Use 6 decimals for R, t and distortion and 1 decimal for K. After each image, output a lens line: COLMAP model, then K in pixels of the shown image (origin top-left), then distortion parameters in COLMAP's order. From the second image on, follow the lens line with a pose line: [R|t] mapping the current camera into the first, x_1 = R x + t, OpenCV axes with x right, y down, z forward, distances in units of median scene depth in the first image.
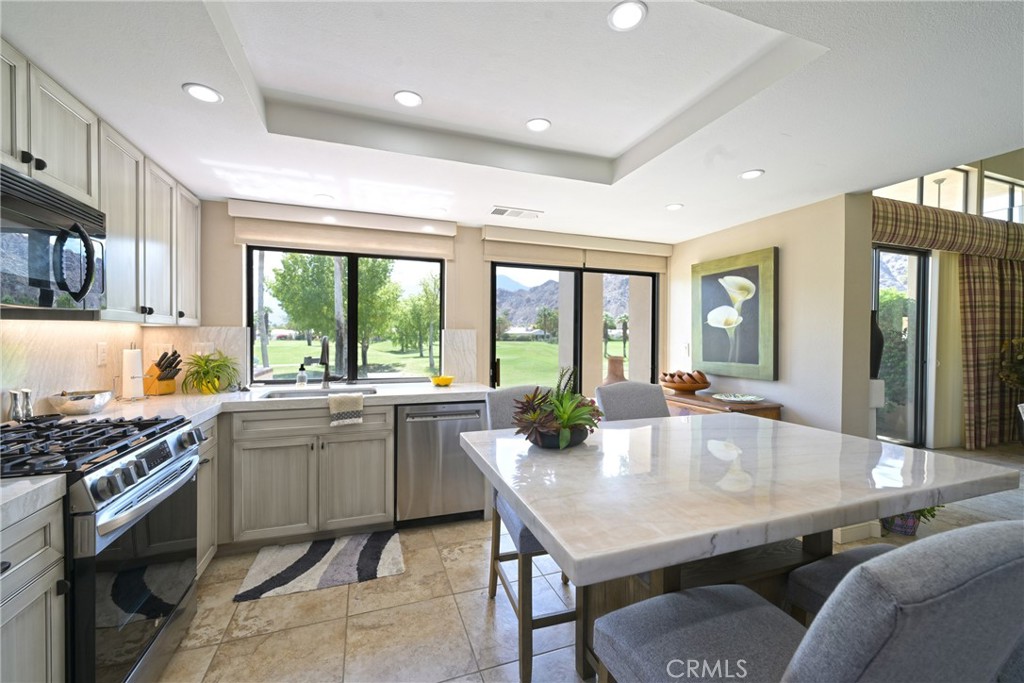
lens RADIAL K [[401.8, 0, 506.2], [0, 401.8, 339.5], [0, 0, 1]] dist [-0.002238, 0.001021]
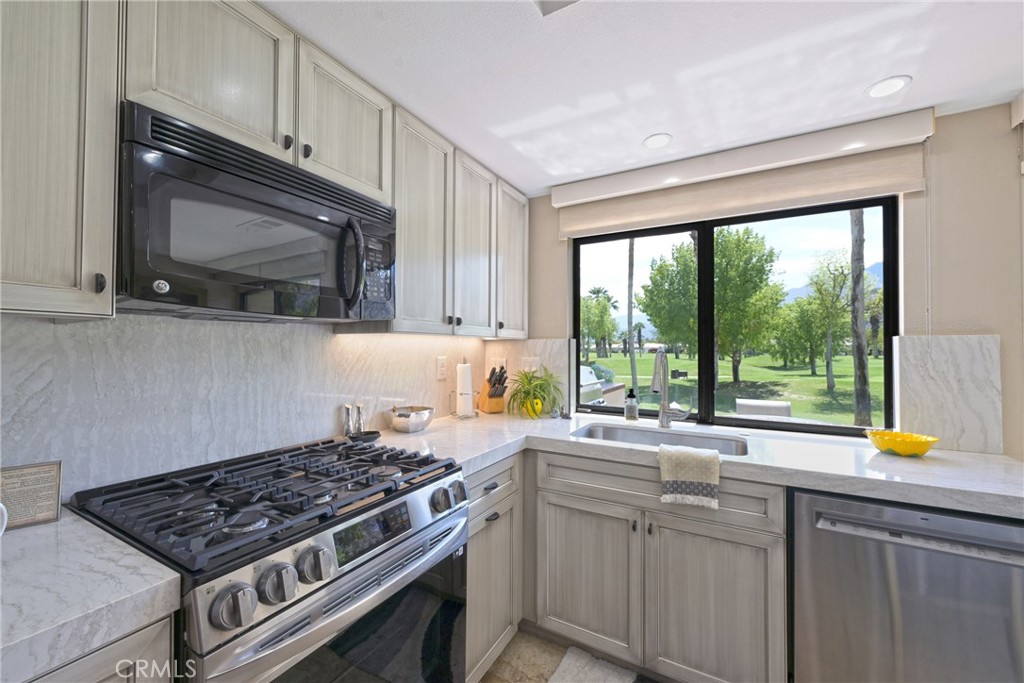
lens RADIAL K [[401.8, 0, 507.1], [0, 401.8, 343.4], [0, 0, 1]] dist [-0.002238, 0.001021]
pose [[0.654393, -0.012965, -0.756043, -0.125435], [-0.004347, 0.999772, -0.020907, -0.004100], [0.756142, 0.016968, 0.654188, 0.405504]]
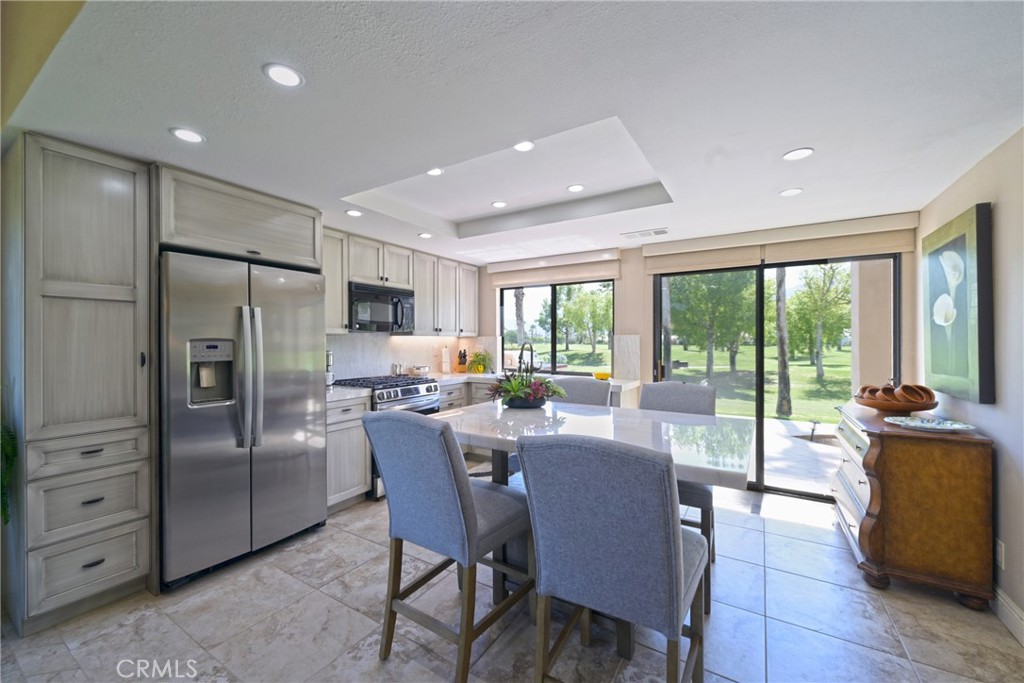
lens RADIAL K [[401.8, 0, 509.6], [0, 401.8, 341.1], [0, 0, 1]] dist [-0.002238, 0.001021]
pose [[0.630893, -0.007943, -0.775829, 0.784018], [0.001926, 0.999961, -0.008671, 0.004740], [0.775868, 0.003976, 0.630883, -0.039655]]
